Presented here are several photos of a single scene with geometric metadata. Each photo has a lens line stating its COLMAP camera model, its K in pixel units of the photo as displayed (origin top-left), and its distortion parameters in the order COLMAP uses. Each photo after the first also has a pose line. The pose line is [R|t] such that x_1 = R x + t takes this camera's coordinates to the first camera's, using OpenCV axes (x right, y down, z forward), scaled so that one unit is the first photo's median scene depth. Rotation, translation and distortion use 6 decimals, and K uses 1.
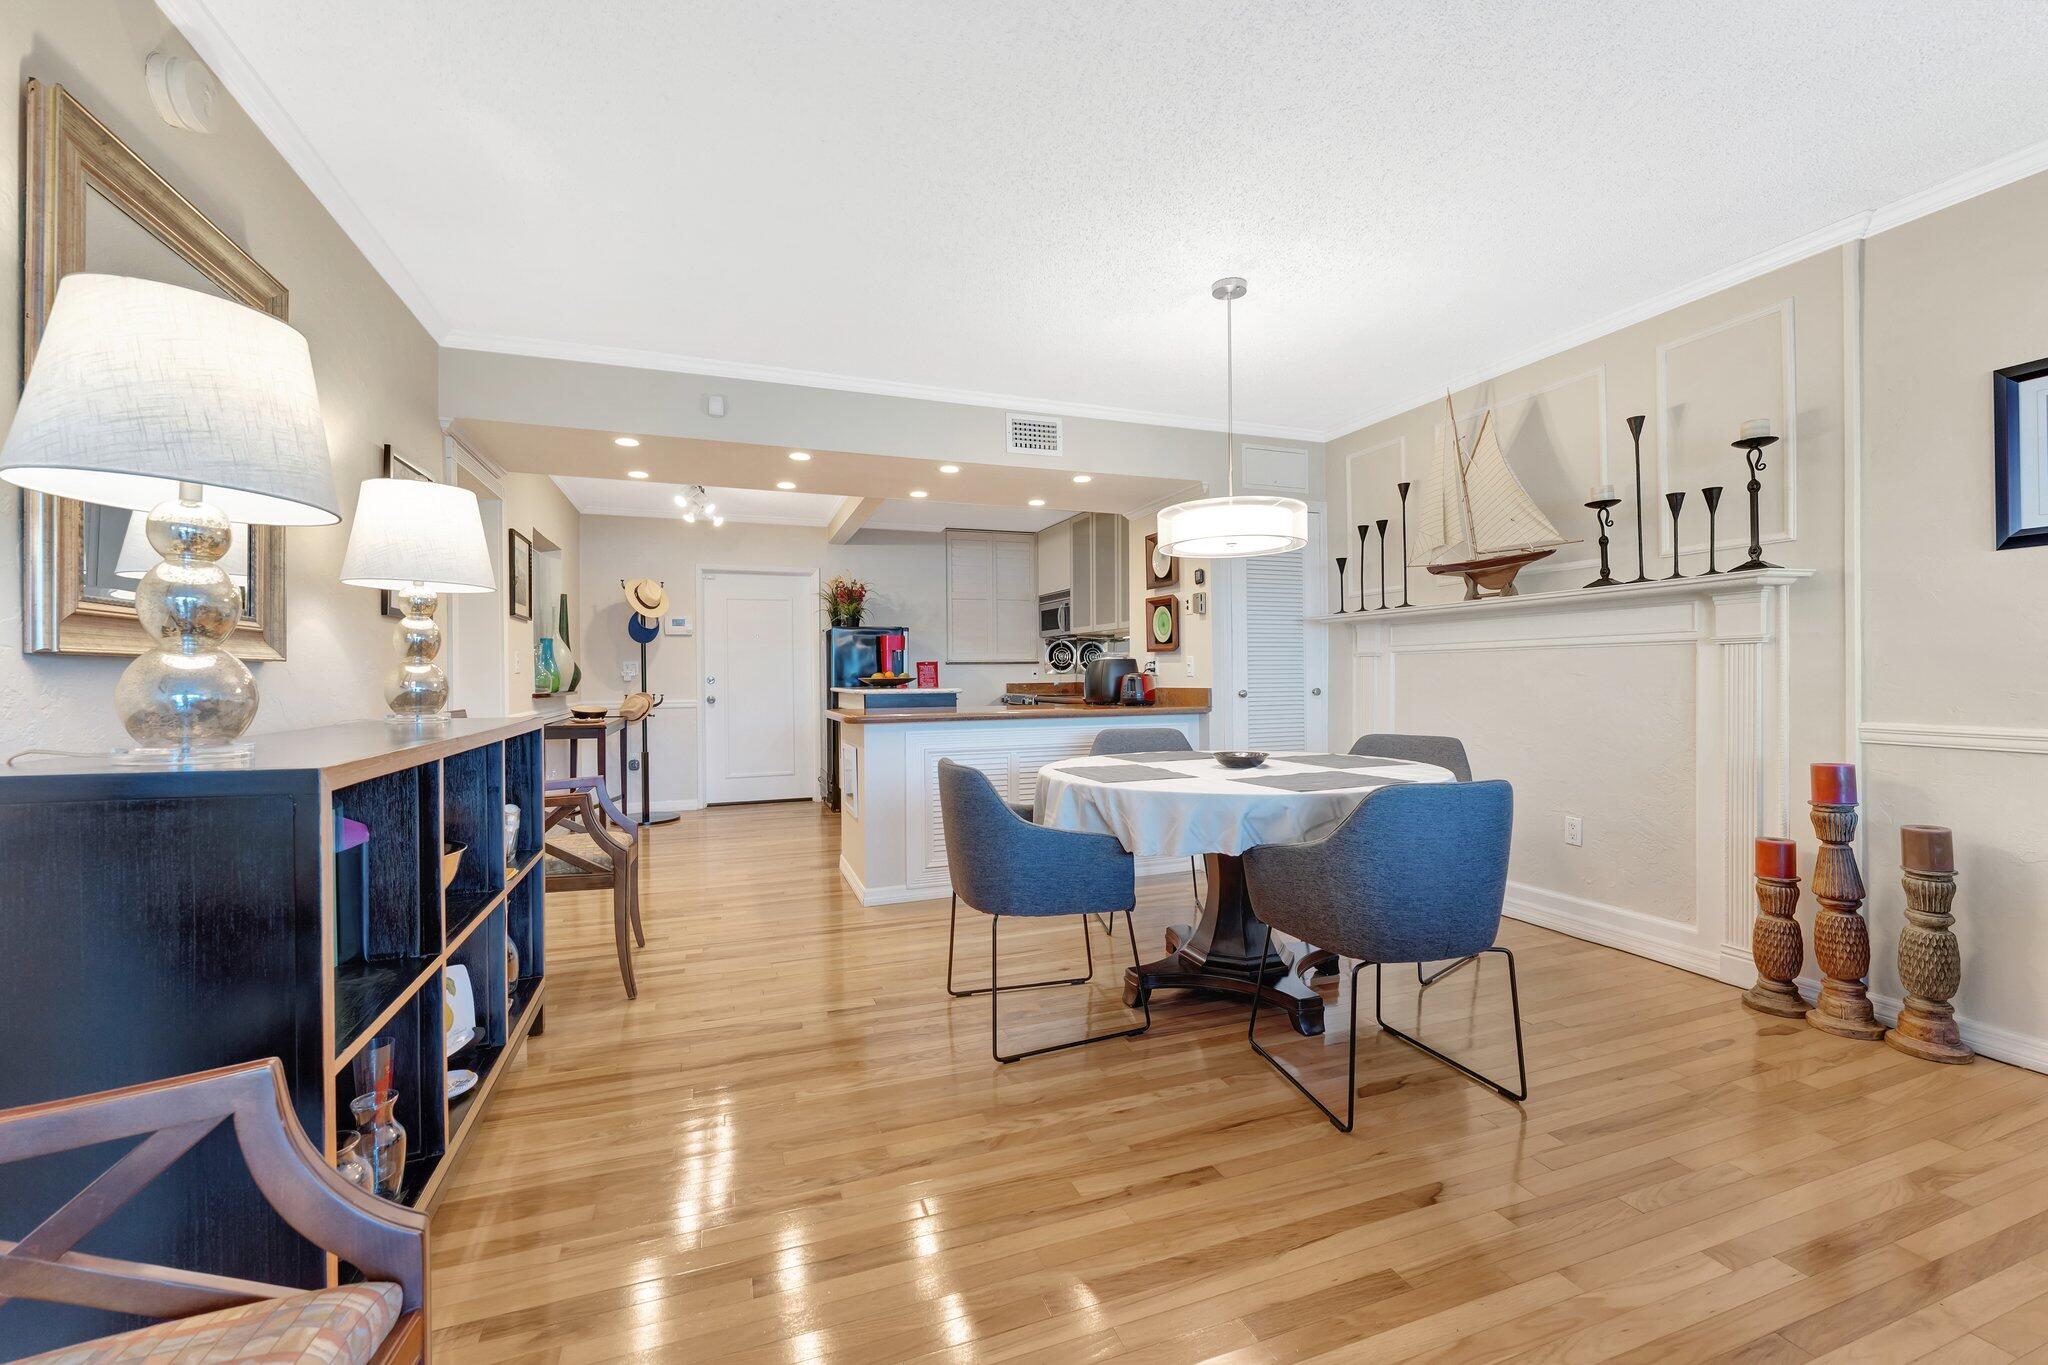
lens RADIAL K [[837.0, 0, 1033.8], [0, 837.0, 678.4], [0, 0, 1]] dist [0.002168, -0.007453]
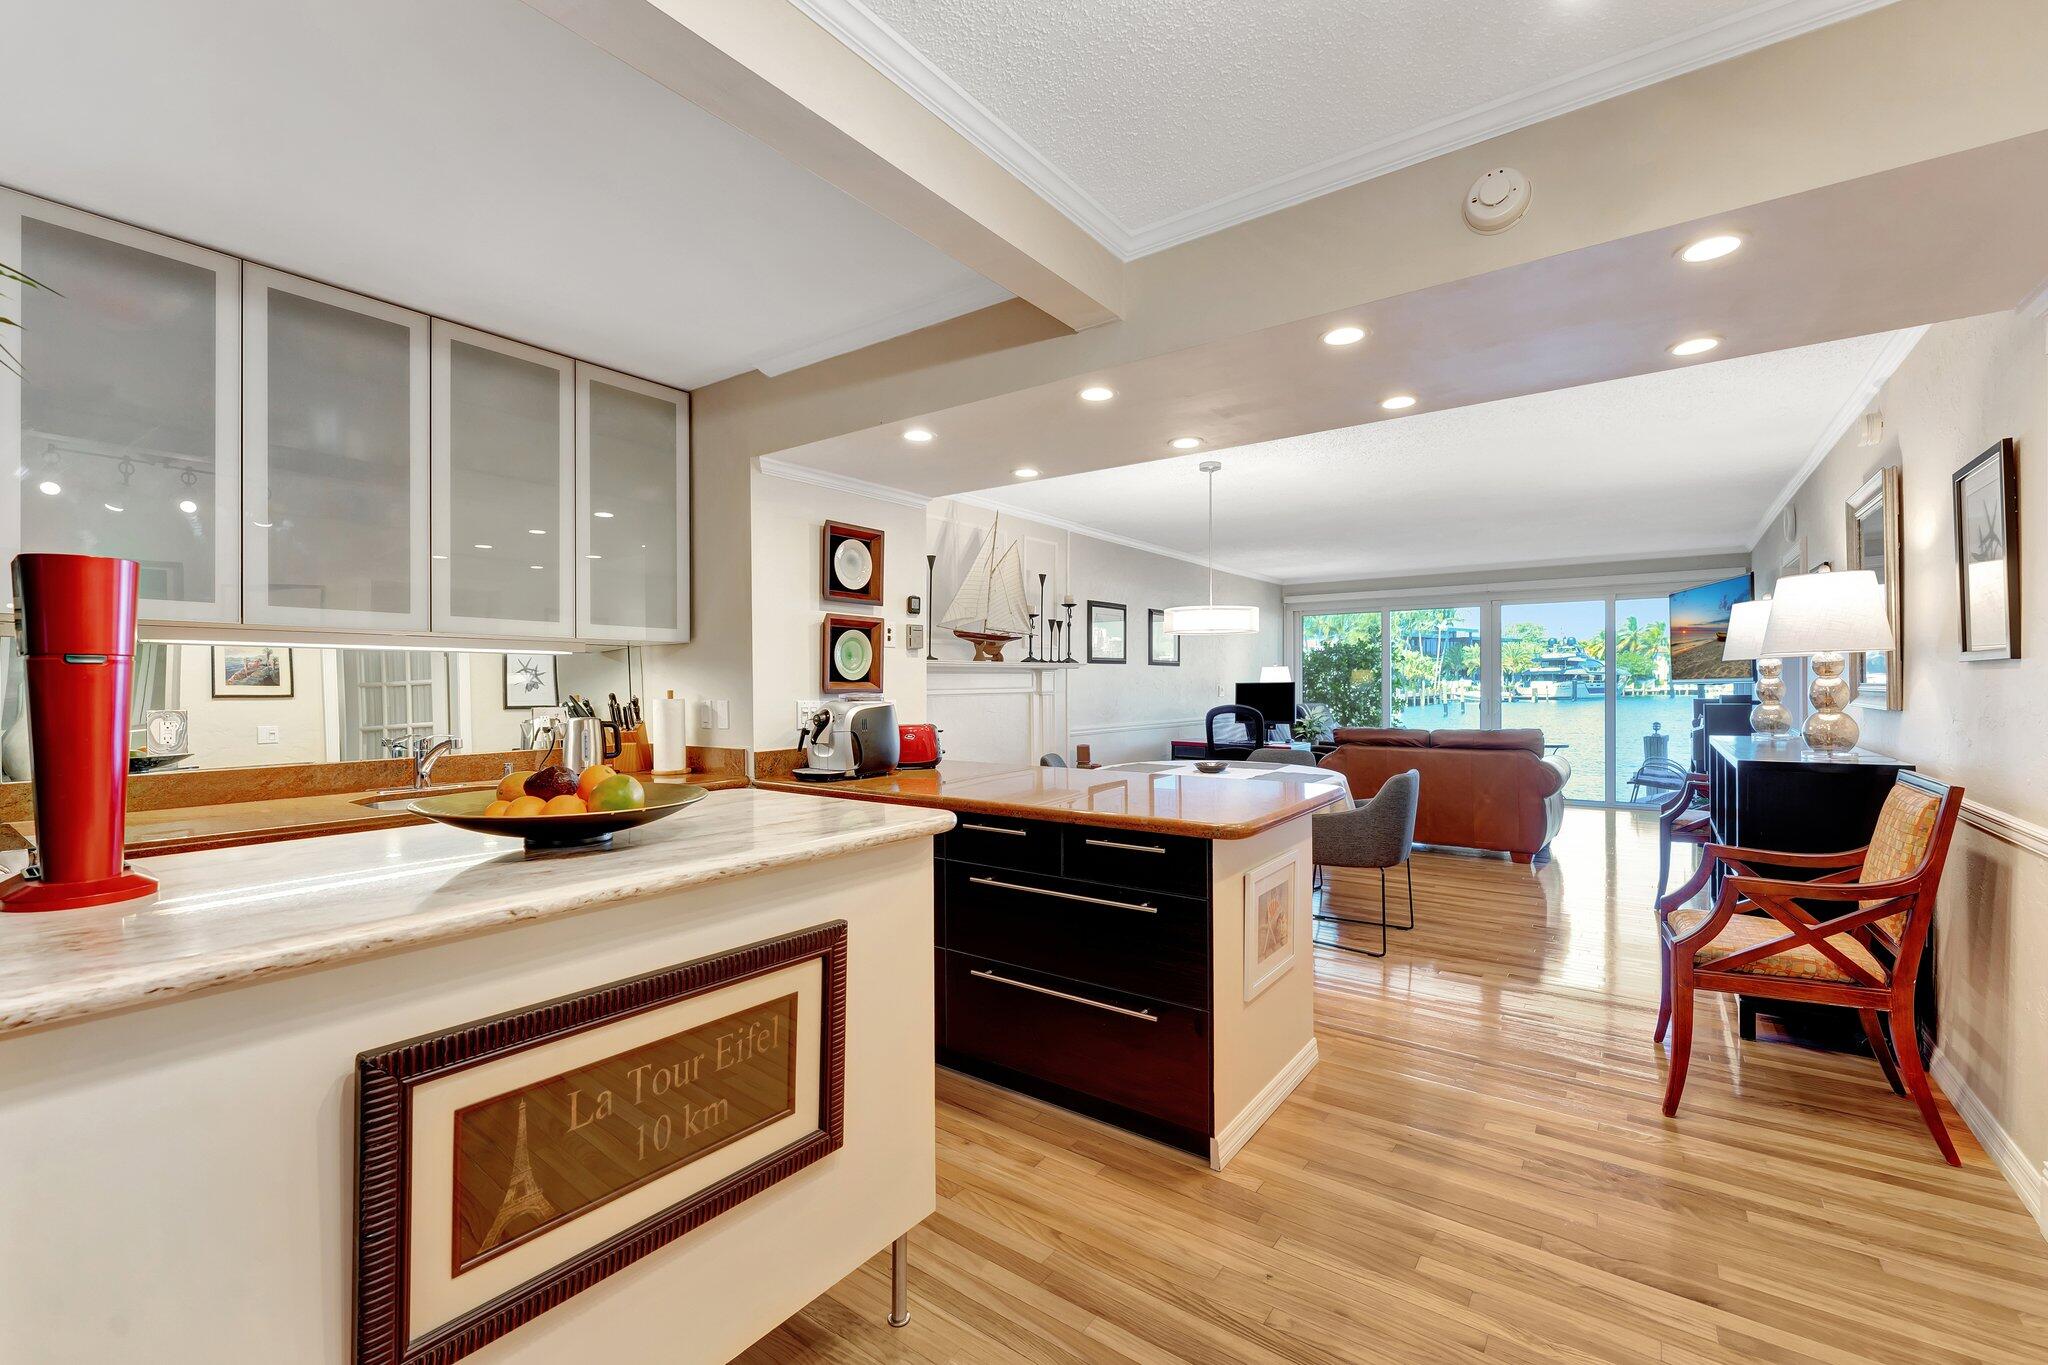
lens RADIAL K [[855.7, 0, 1024.0], [0, 855.7, 682.5], [0, 0, 1]] dist [-0.010754, -0.000002]
pose [[-0.547522, 0.012498, 0.836698, -0.565192], [0.015089, 0.999873, -0.005061, -0.037947], [-0.836655, 0.009854, -0.547642, 1.350791]]
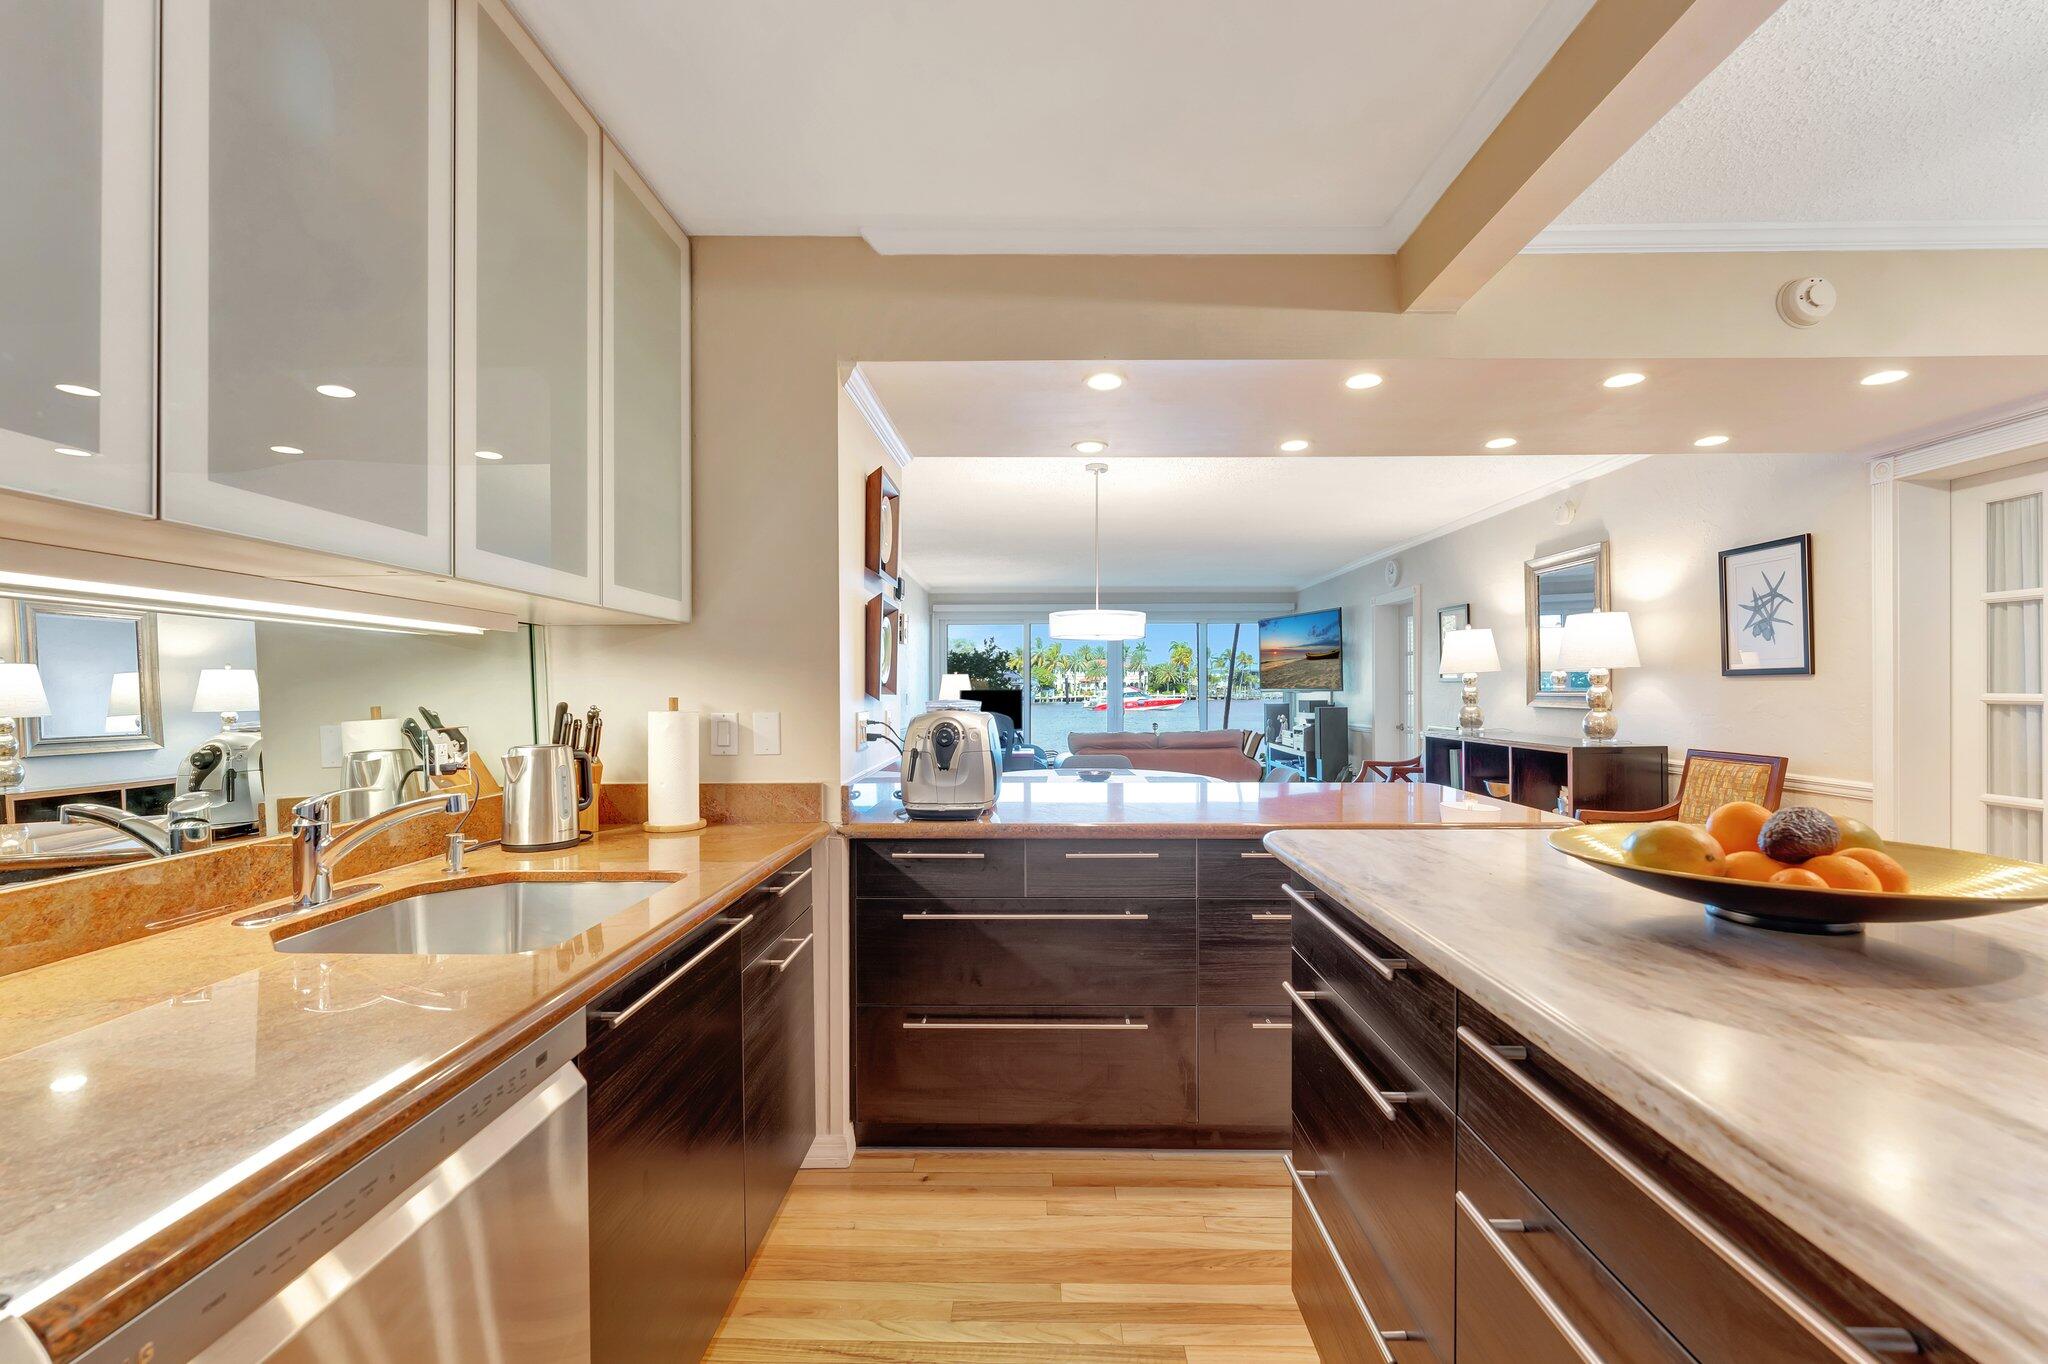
lens RADIAL K [[873.6, 0, 1038.4], [0, 873.6, 690.1], [0, 0, 1]] dist [-0.000978, -0.000109]
pose [[-0.934097, 0.010963, 0.356851, -0.136679], [0.013015, 0.999910, 0.003350, -0.042624], [-0.356782, 0.007773, -0.934155, 1.581109]]
